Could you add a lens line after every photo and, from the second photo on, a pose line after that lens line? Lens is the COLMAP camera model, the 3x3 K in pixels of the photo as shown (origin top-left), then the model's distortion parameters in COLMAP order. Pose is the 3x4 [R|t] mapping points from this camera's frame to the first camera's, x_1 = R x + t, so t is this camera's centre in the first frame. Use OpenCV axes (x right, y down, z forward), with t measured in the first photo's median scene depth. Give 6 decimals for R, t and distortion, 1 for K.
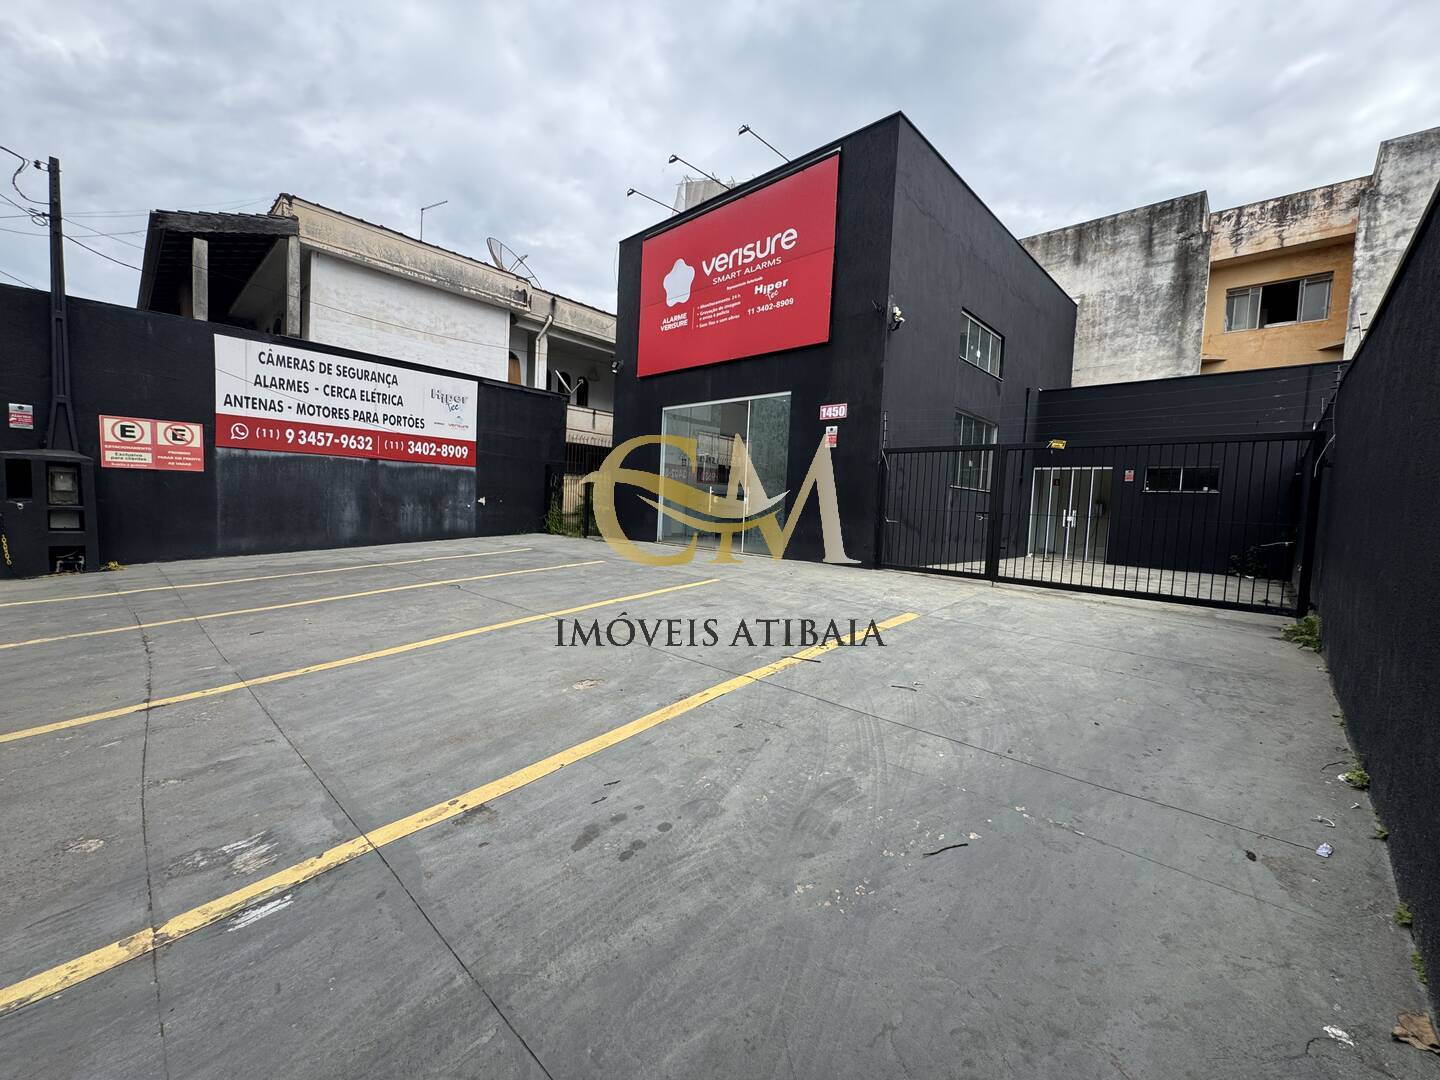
lens RADIAL K [[576.8, 0, 718.4], [0, 576.8, 538.9], [0, 0, 1]] dist [-0.001358, -0.000008]
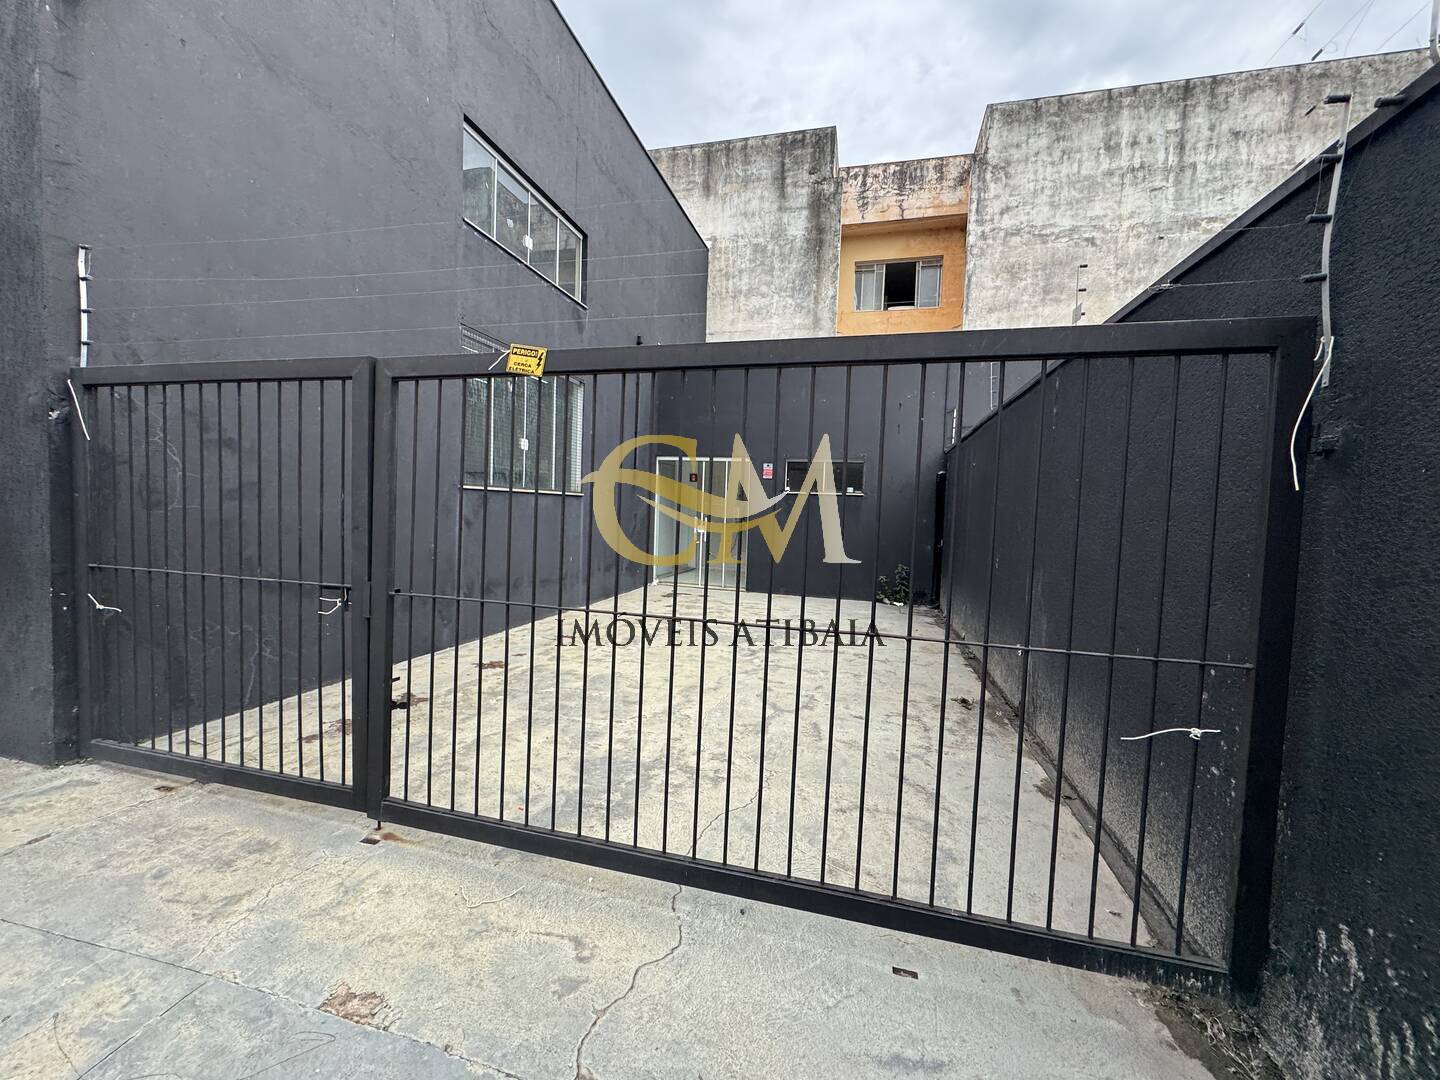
lens RADIAL K [[576.8, 0, 718.4], [0, 576.8, 538.9], [0, 0, 1]] dist [-0.001358, -0.000008]
pose [[0.871239, -0.040486, 0.489186, 0.313575], [0.032642, 0.999165, 0.024557, -0.045736], [-0.489772, -0.005427, 0.871834, 0.413828]]
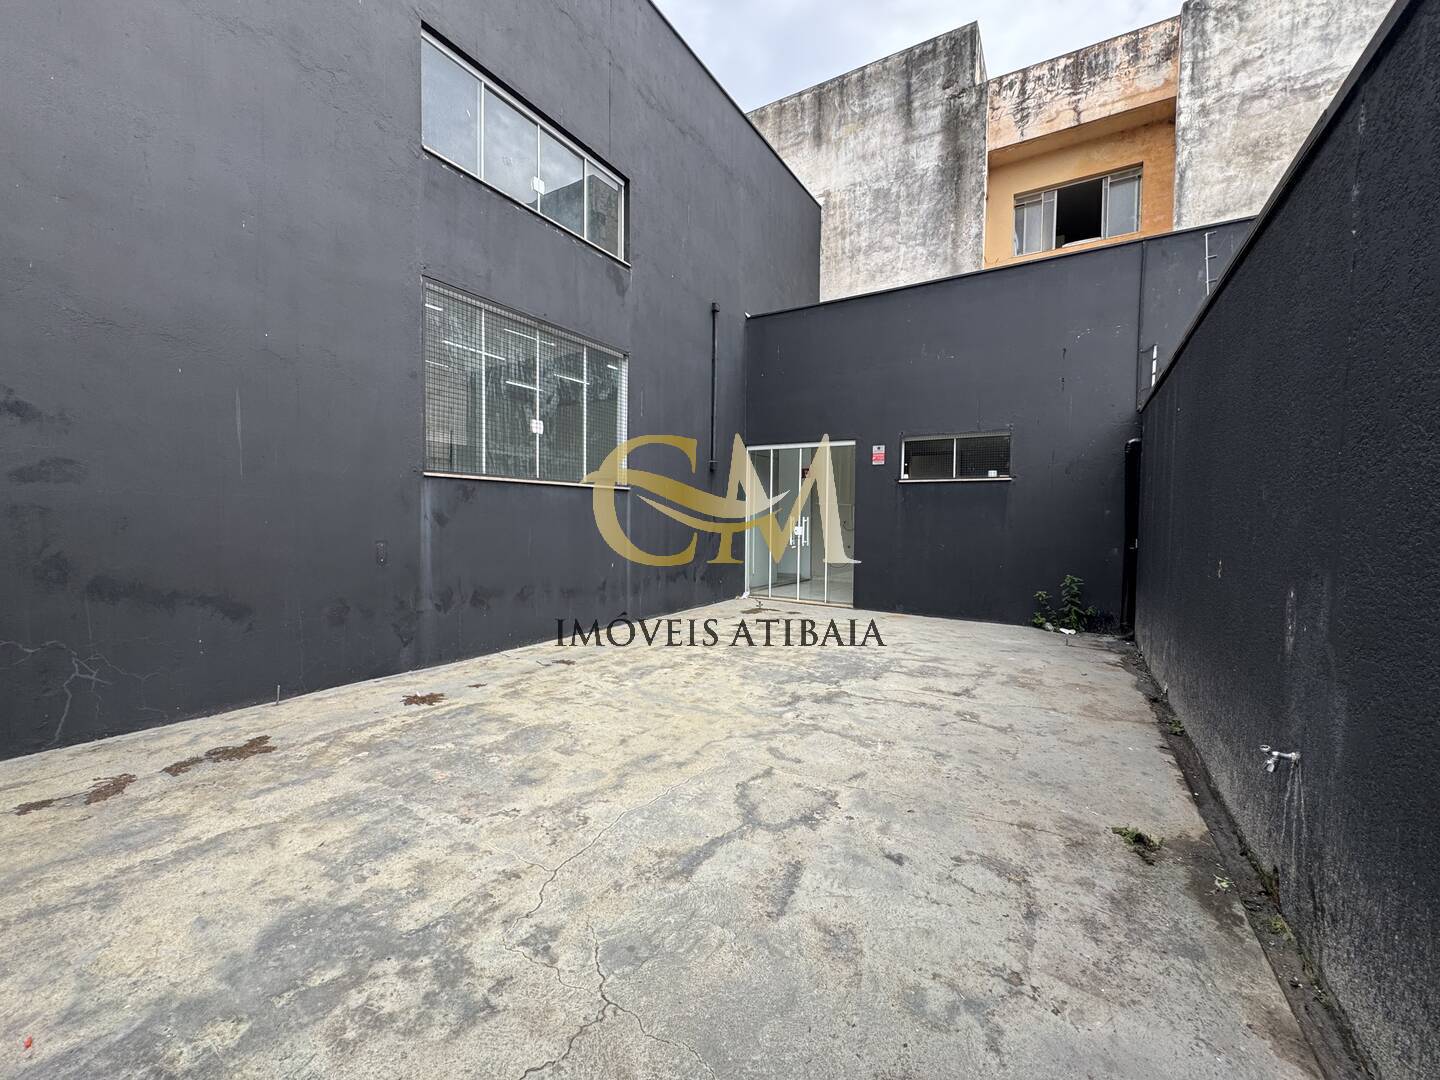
lens RADIAL K [[576.8, 0, 718.4], [0, 576.8, 538.9], [0, 0, 1]] dist [-0.001358, -0.000008]
pose [[0.975604, -0.041449, 0.215587, 0.456691], [0.044254, 0.998987, -0.008199, -0.029842], [-0.215029, 0.017539, 0.976450, 0.502884]]
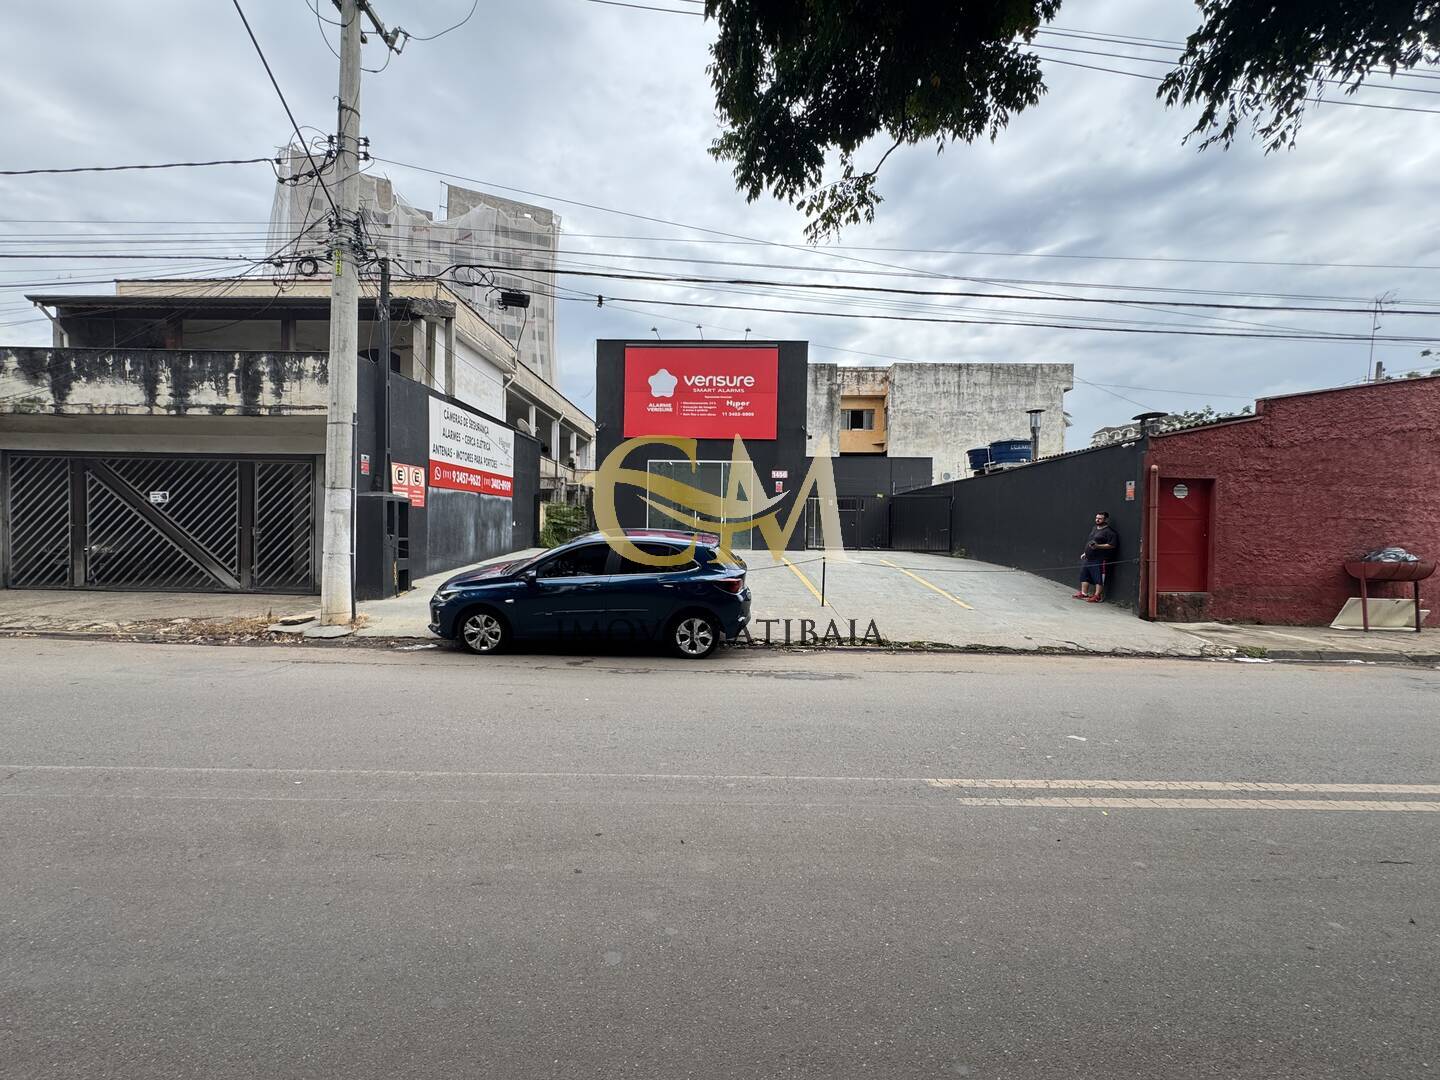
lens RADIAL K [[572.6, 0, 720.0], [0, 572.6, 540.0], [0, 0, 1]] dist [-0.001160, 0.000131]
pose [[0.743392, -0.047263, 0.667184, -0.995846], [0.058265, 0.998284, 0.005797, -0.013070], [-0.666313, 0.034564, 0.744871, -0.258550]]
